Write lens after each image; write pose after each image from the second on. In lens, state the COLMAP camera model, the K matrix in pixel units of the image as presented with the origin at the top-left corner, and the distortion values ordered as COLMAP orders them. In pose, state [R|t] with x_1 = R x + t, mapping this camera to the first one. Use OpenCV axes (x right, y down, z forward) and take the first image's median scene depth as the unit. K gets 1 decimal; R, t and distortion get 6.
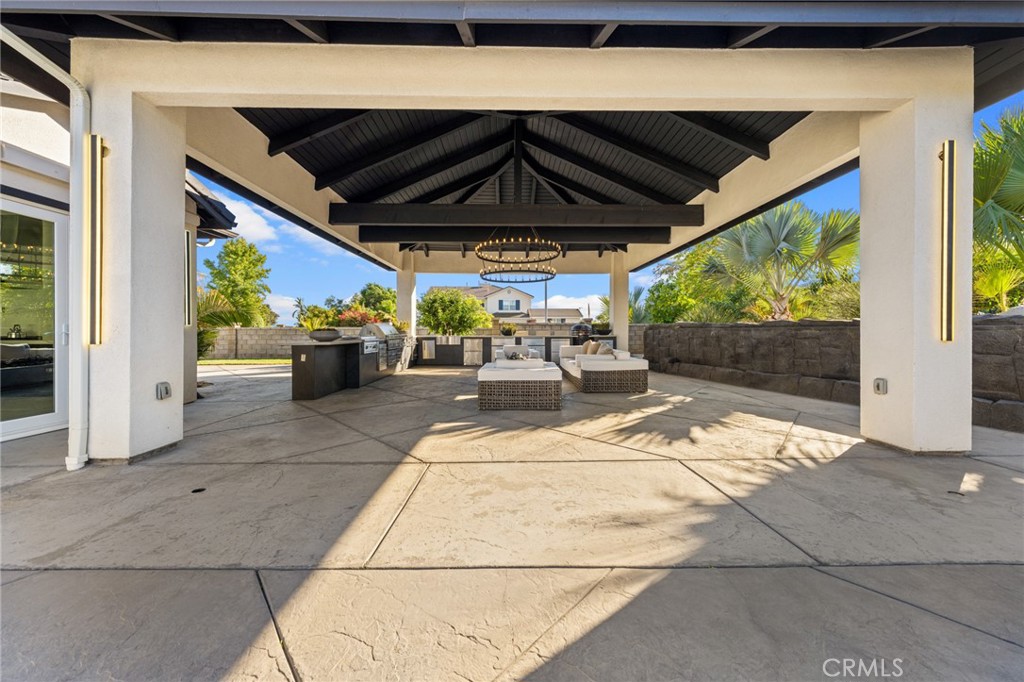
lens RADIAL K [[353.4, 0, 510.6], [0, 353.4, 334.5], [0, 0, 1]] dist [0.001180, -0.000267]
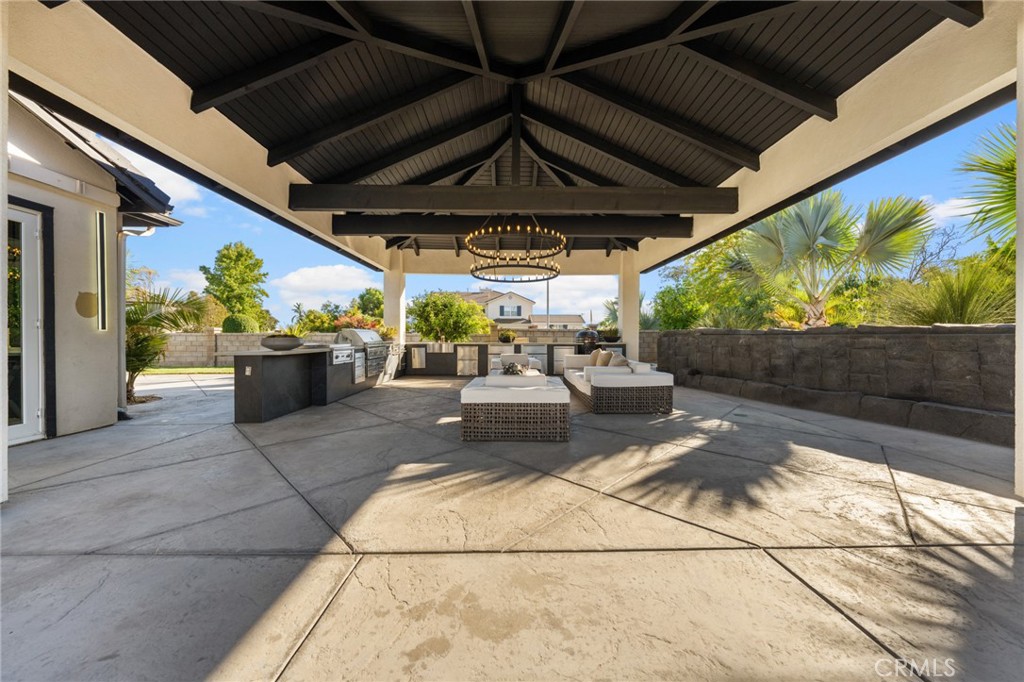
lens RADIAL K [[353.4, 0, 516.0], [0, 353.4, 341.8], [0, 0, 1]] dist [0.001180, -0.000267]
pose [[0.999941, 0.002344, 0.010567, 0.013429], [-0.002376, 0.999993, 0.002995, -0.003953], [-0.010560, -0.003020, 0.999940, 0.161433]]
